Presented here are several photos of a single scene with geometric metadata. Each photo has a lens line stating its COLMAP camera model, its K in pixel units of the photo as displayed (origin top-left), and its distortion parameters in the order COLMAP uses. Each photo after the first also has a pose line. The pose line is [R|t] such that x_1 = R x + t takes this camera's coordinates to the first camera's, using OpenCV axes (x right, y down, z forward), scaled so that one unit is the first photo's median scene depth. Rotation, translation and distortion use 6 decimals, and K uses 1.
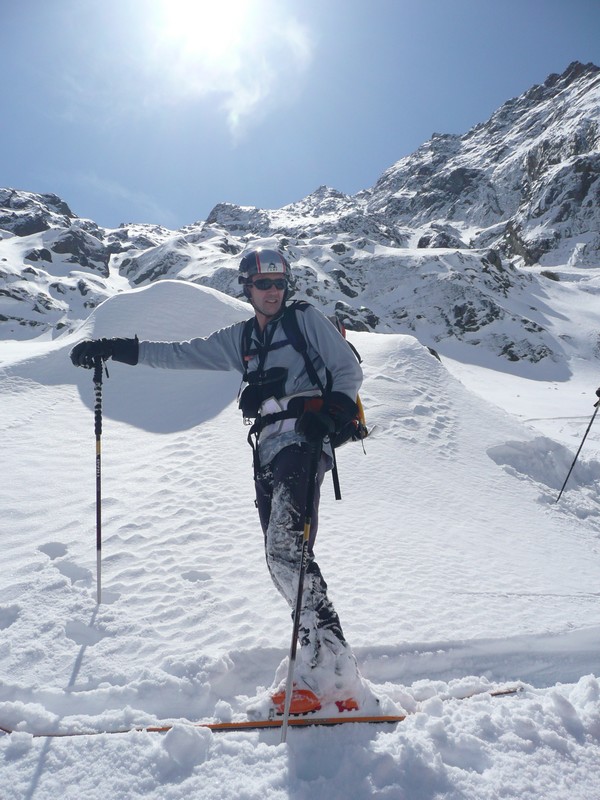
lens RADIAL K [[679.5, 0, 300.0], [0, 679.5, 400.0], [0, 0, 1]] dist [-0.006121, -0.002176]
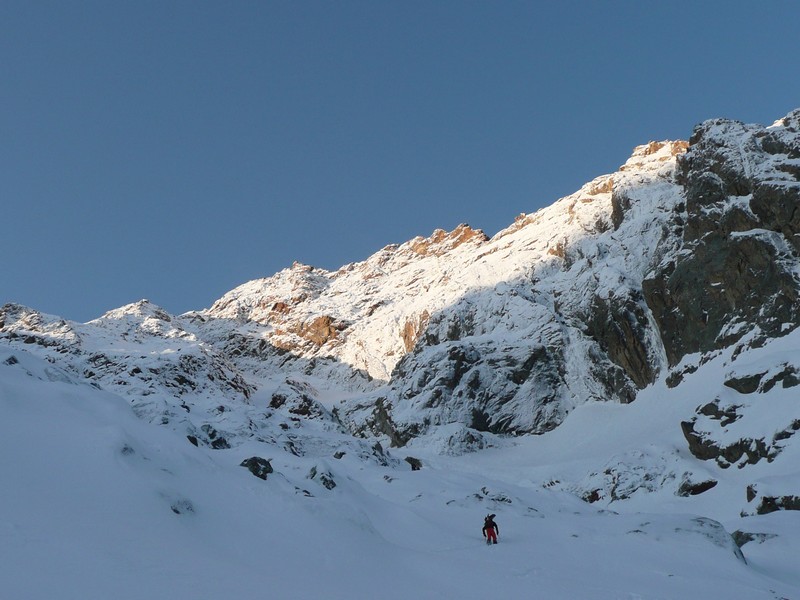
lens RADIAL K [[1017.3, 0, 400.0], [0, 1017.3, 300.0], [0, 0, 1]] dist [-0.006726, -0.001898]
pose [[0.937058, 0.184368, 0.296532, -0.107250], [-0.084567, 0.943785, -0.319560, 0.055086], [-0.338779, 0.274370, 0.899972, -0.308529]]
